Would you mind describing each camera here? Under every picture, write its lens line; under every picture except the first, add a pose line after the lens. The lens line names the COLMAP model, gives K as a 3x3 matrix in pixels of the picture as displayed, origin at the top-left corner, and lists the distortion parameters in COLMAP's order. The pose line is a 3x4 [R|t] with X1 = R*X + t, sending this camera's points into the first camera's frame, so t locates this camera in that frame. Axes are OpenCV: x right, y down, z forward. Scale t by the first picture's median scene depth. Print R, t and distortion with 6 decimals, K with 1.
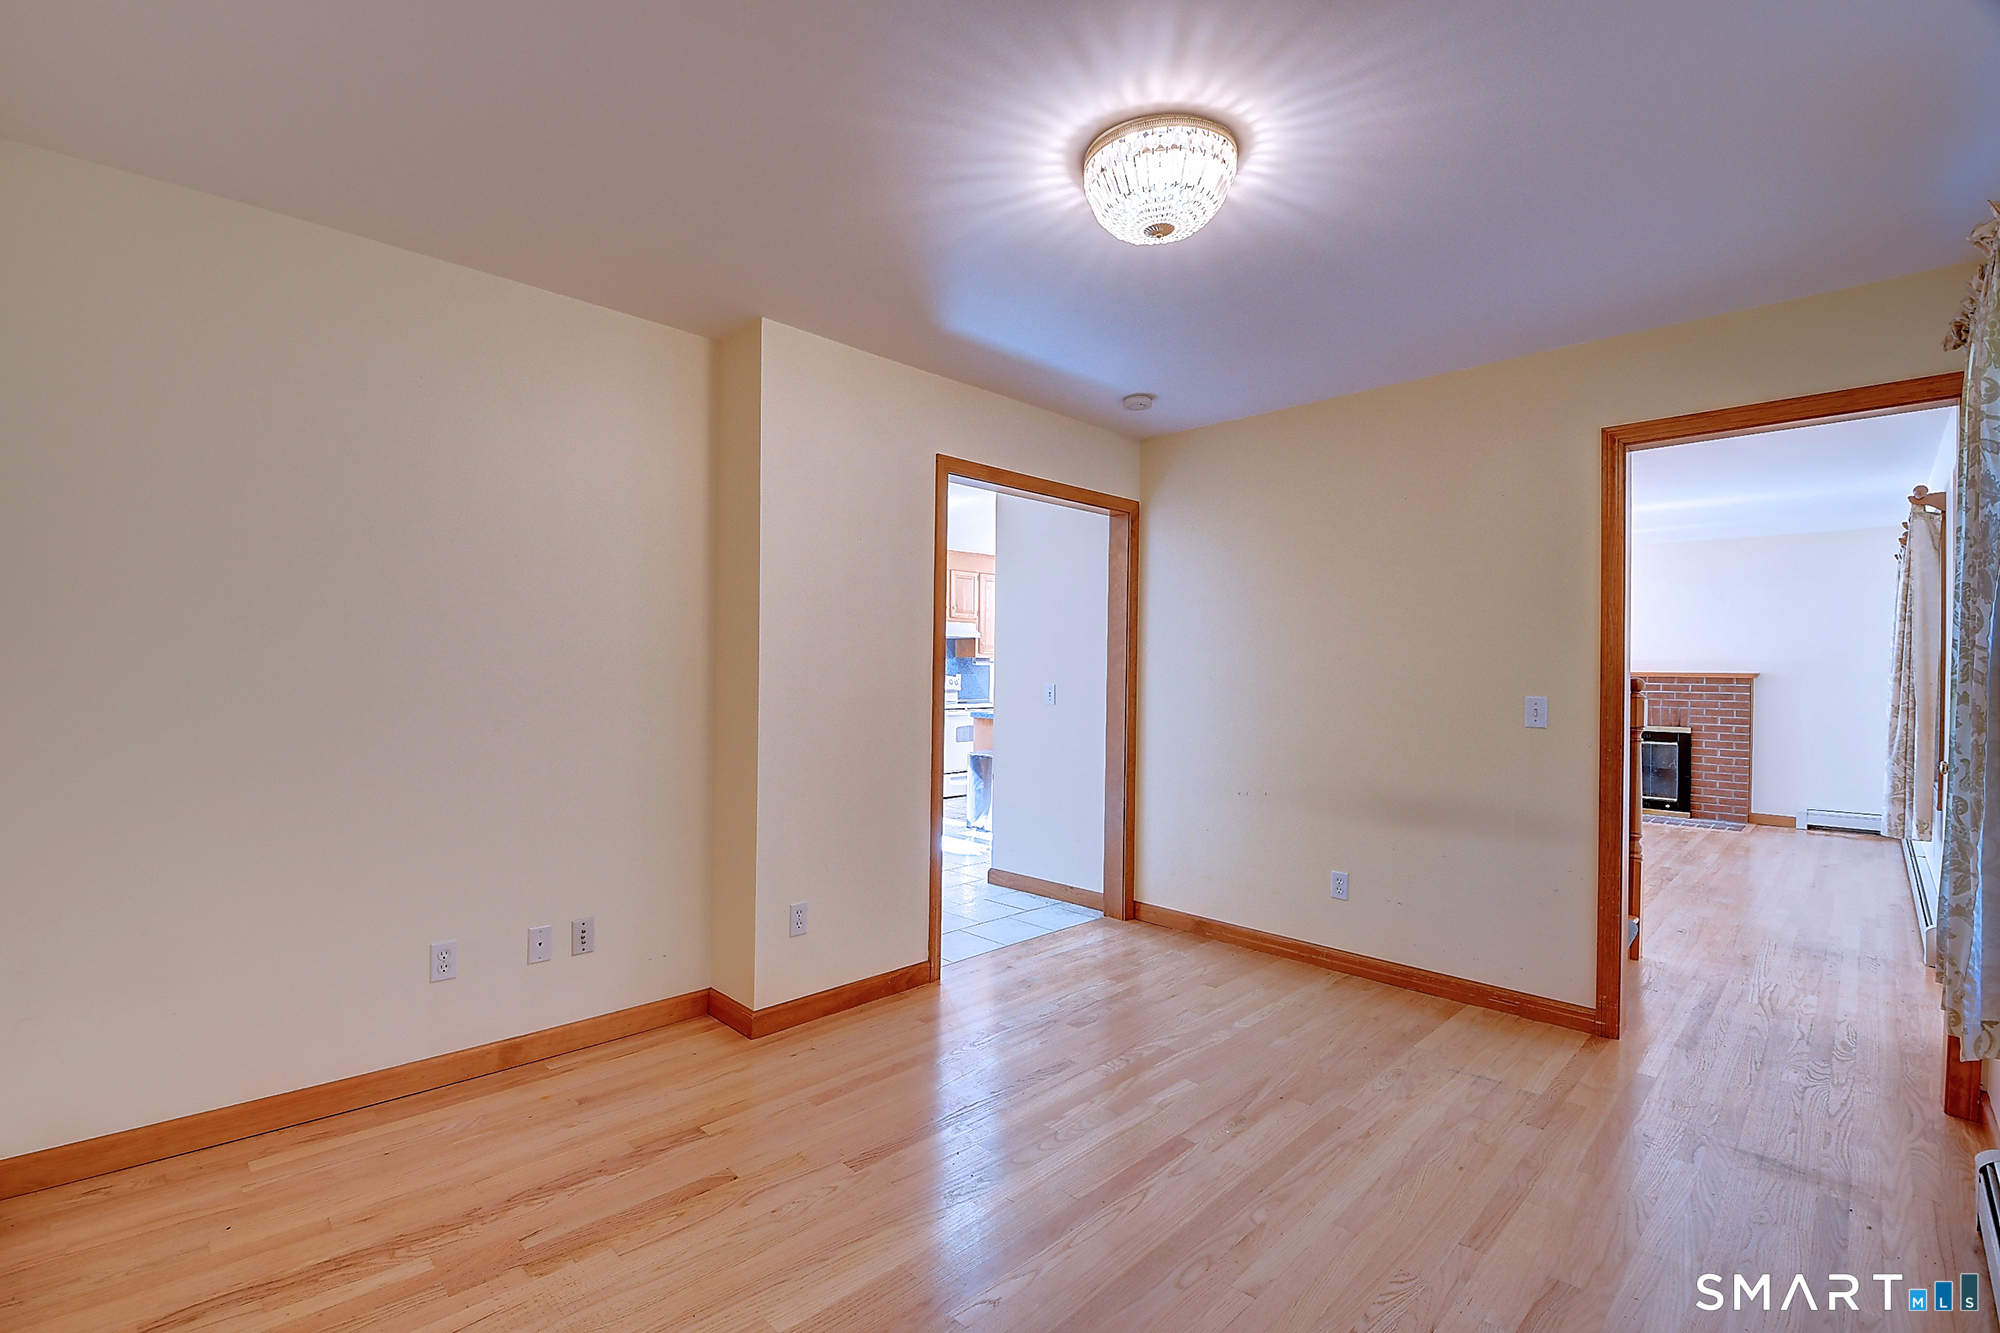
lens RADIAL K [[870.8, 0, 981.2], [0, 870.8, 664.0], [0, 0, 1]] dist [-0.024991, -0.002481]
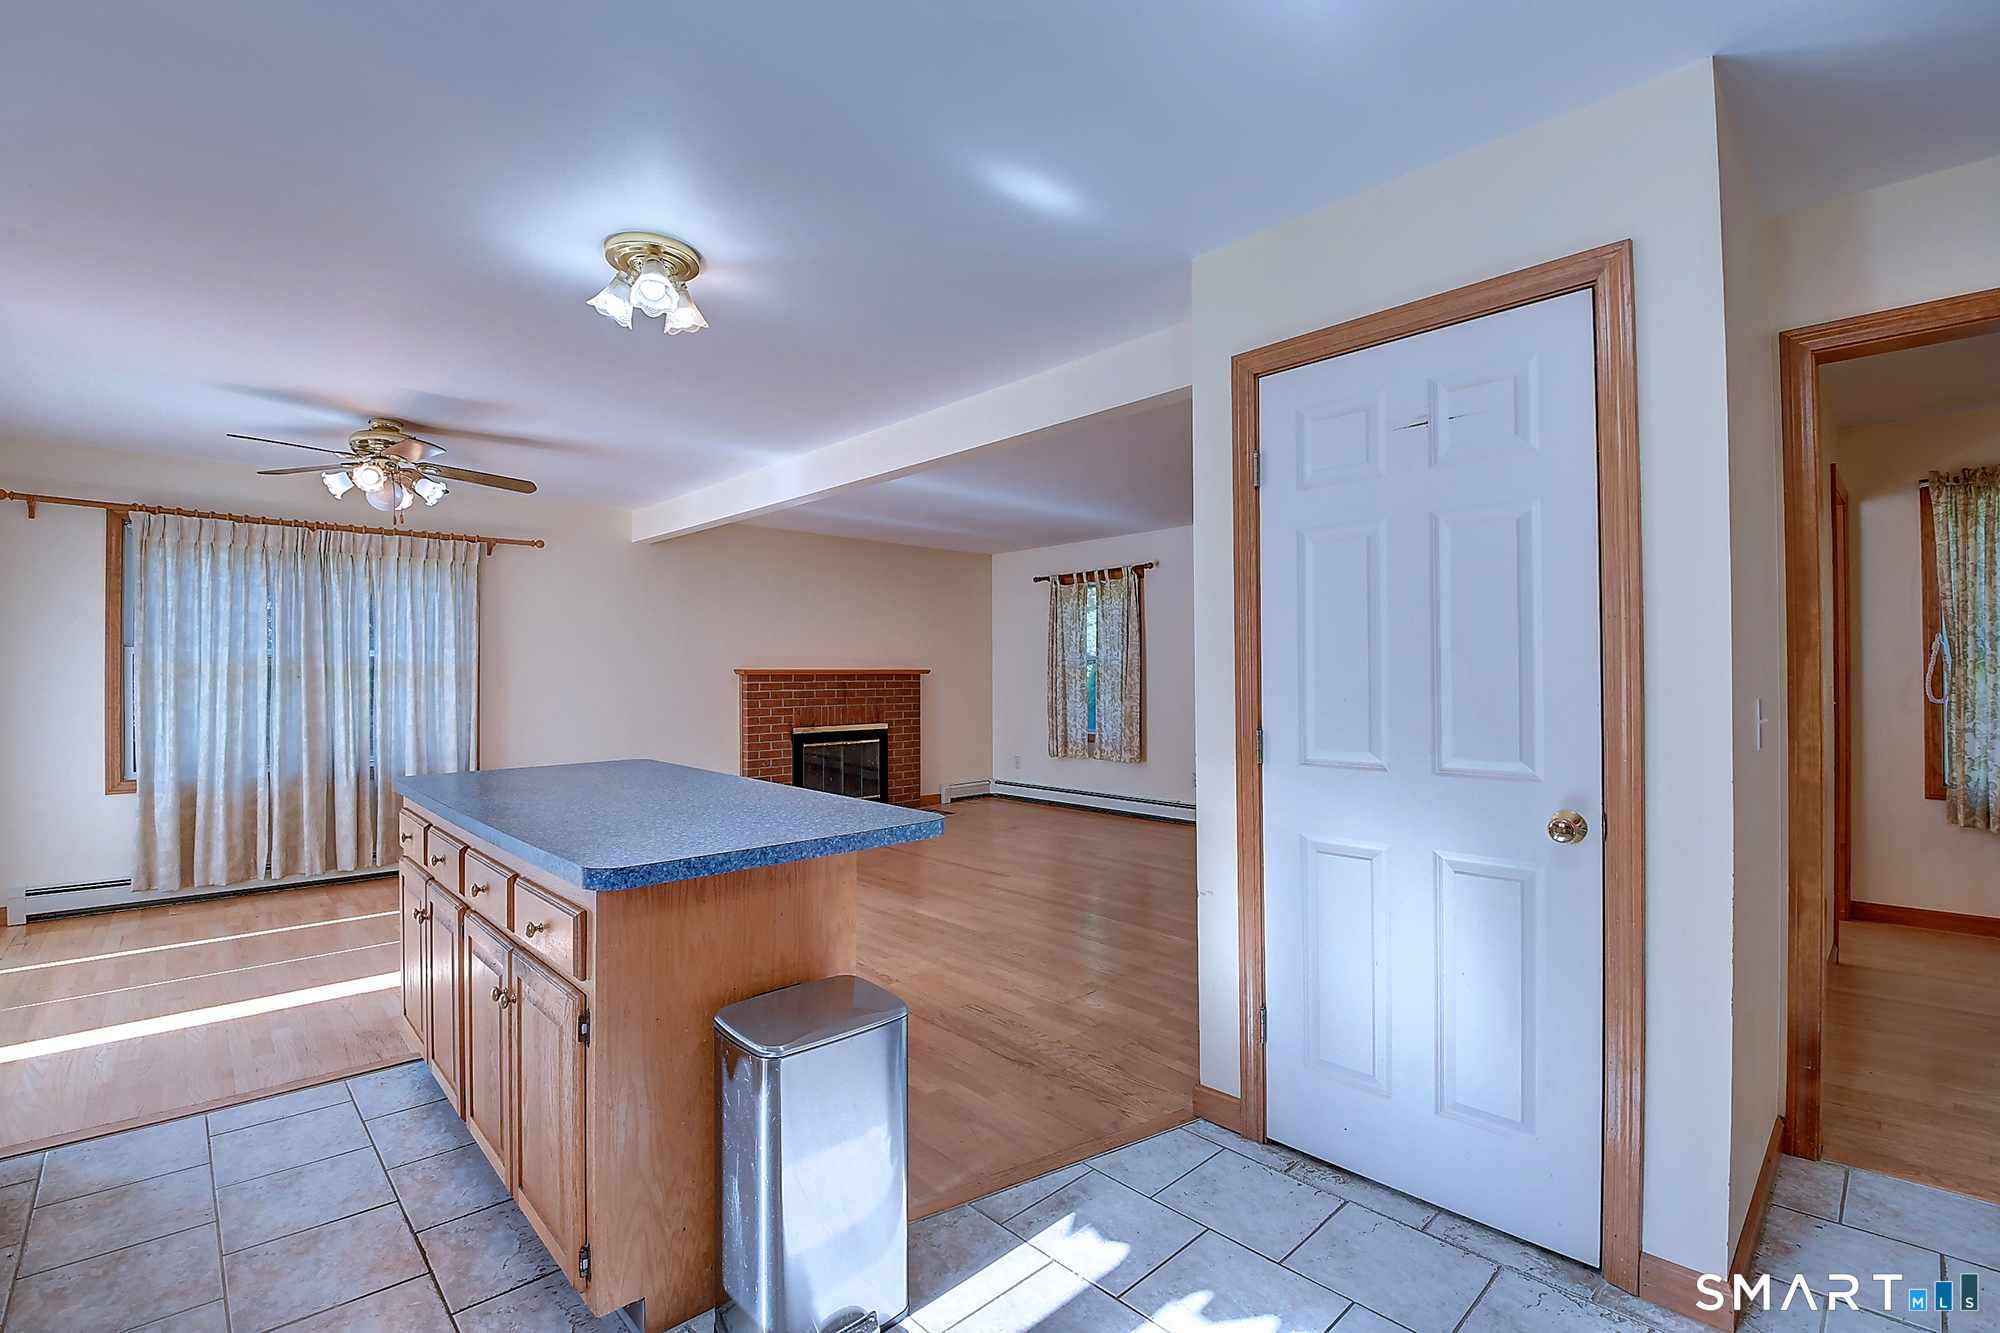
lens RADIAL K [[870.8, 0, 990.5], [0, 870.8, 669.2], [0, 0, 1]] dist [-0.024991, -0.002481]
pose [[0.023060, -0.005028, 0.999721, -0.205861], [-0.002242, 0.999985, 0.005081, 0.004341], [-0.999732, -0.002358, 0.023049, 0.845421]]
